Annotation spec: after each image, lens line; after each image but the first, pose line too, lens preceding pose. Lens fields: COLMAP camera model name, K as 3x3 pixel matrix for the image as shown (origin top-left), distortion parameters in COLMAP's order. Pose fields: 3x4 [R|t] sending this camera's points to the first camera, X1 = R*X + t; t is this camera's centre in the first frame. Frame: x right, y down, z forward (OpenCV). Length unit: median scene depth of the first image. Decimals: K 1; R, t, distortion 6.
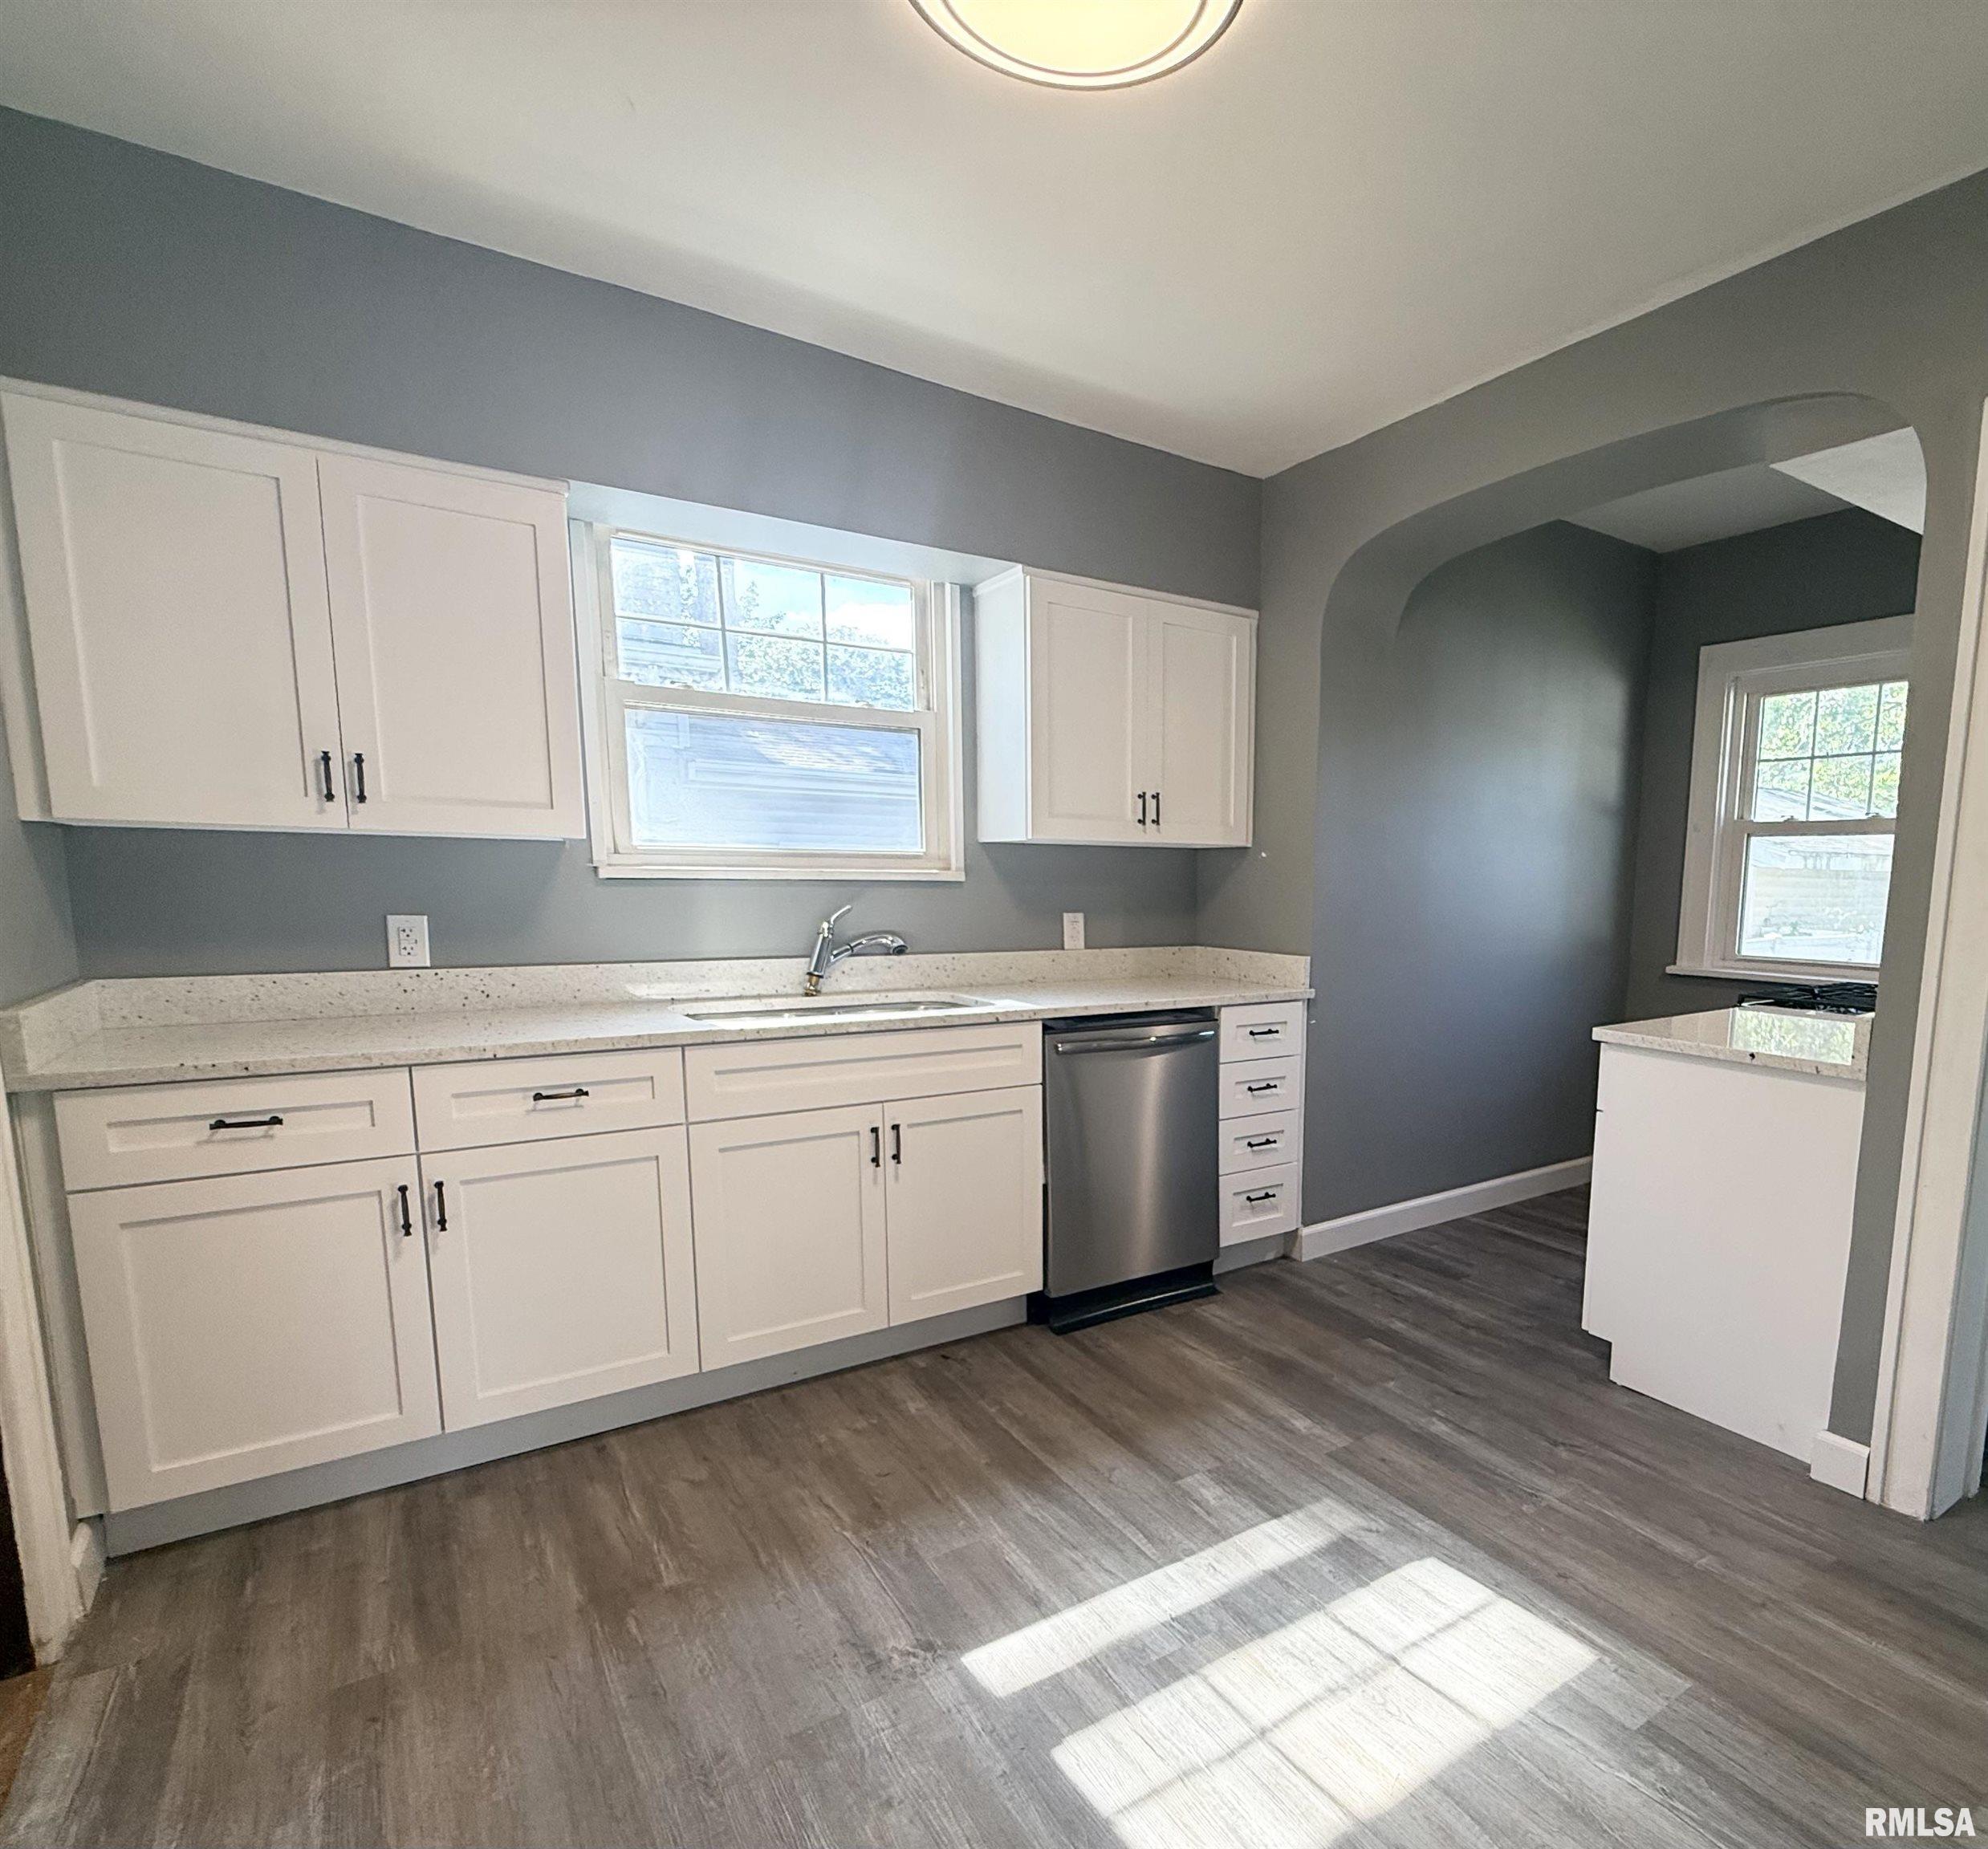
lens RADIAL K [[1108.3, 0, 1186.3], [0, 1108.3, 1040.5], [0, 0, 1]] dist [0.006408, 0.000364]
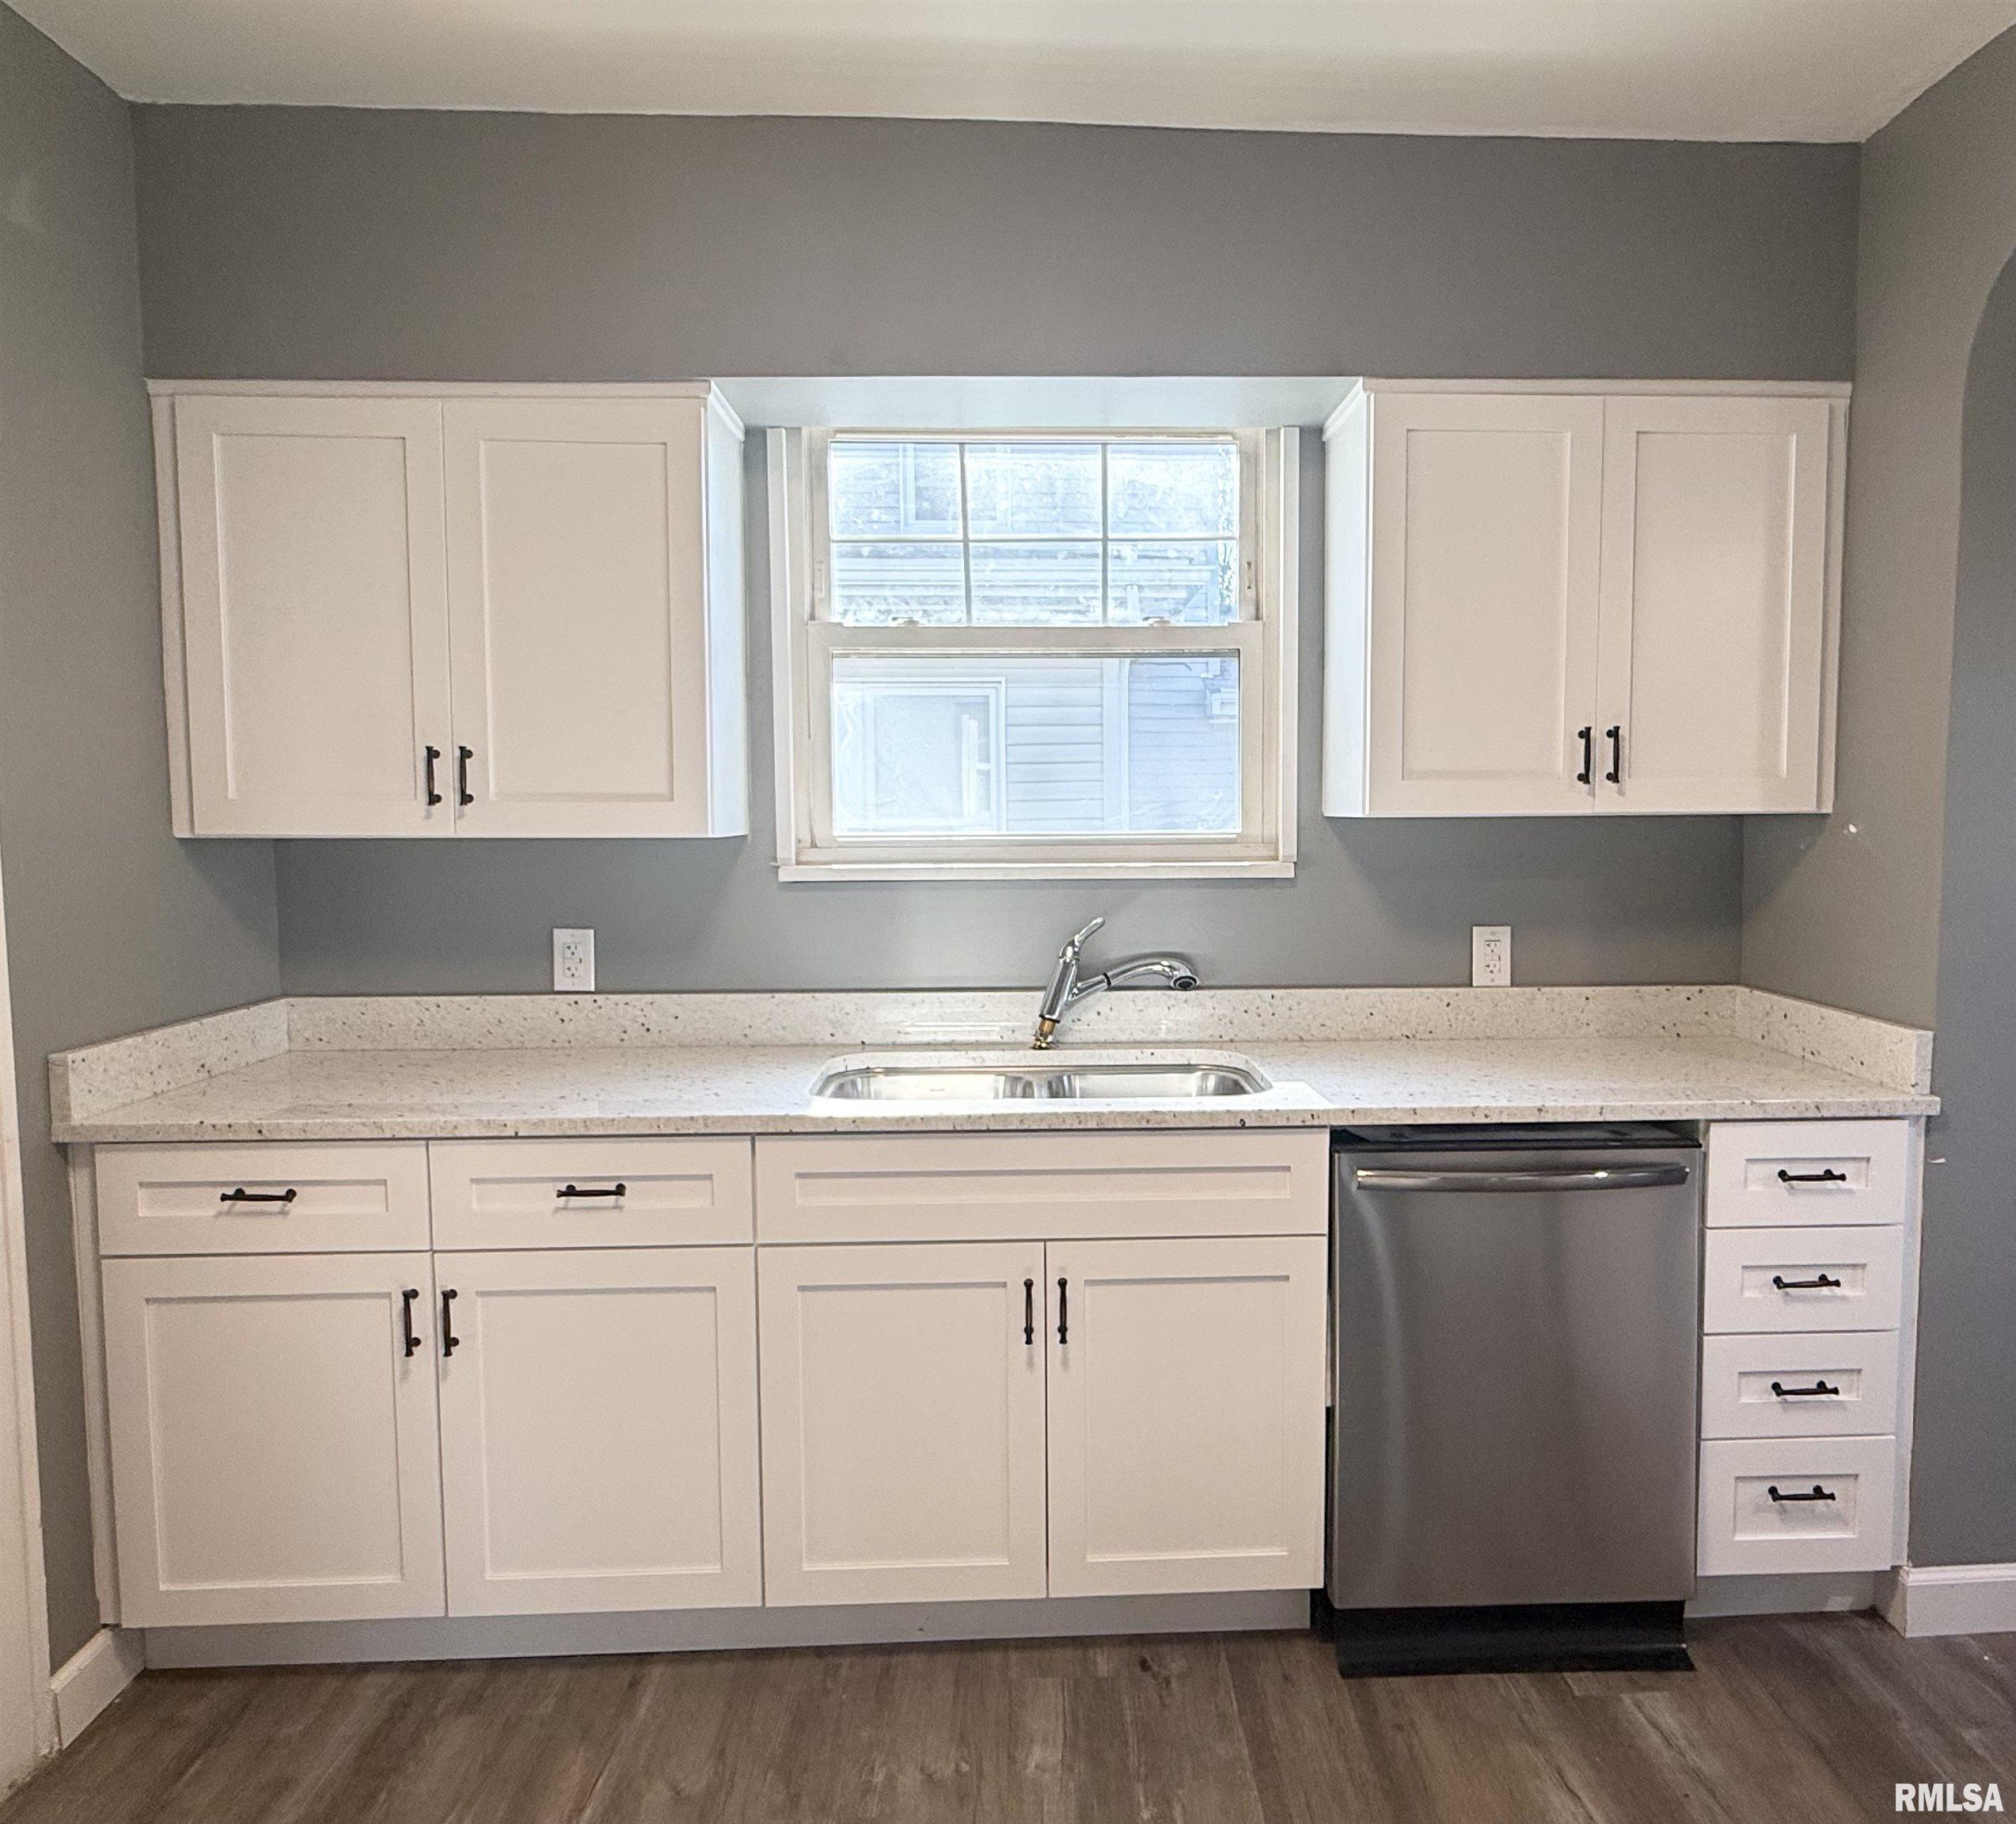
lens RADIAL K [[1388.7, 0, 1084.3], [0, 1388.7, 919.0], [0, 0, 1]] dist [-0.004804, 0.004044]
pose [[0.831827, 0.027660, -0.554346, 0.166014], [-0.066896, 0.996473, -0.050660, -0.082618], [0.550990, 0.079224, 0.830743, 0.311459]]
